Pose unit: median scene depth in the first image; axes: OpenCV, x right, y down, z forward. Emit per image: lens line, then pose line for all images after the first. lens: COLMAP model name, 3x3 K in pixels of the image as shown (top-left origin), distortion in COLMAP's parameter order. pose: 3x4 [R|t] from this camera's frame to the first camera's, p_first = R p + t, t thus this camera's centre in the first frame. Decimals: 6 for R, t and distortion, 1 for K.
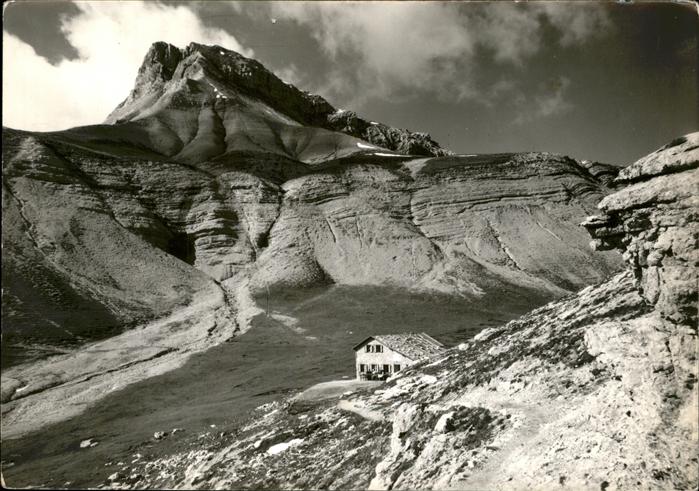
lens RADIAL K [[737.3, 0, 349.5], [0, 737.3, 244.6], [0, 0, 1]] dist [0.089145, 0.000000]
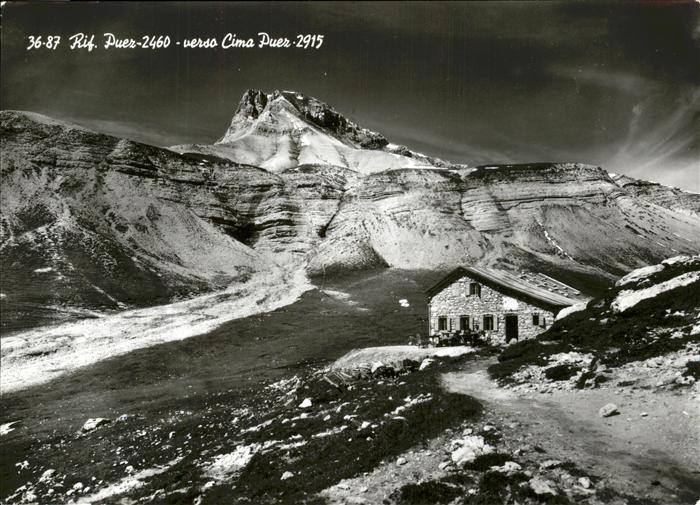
lens RADIAL K [[897.4, 0, 350.3], [0, 897.4, 252.0], [0, 0, 1]] dist [-0.075549, 0.000000]
pose [[0.997546, 0.023518, -0.065950, 0.009339], [-0.019109, 0.997589, 0.066712, -0.063445], [0.067360, -0.065288, 0.995590, -0.305392]]
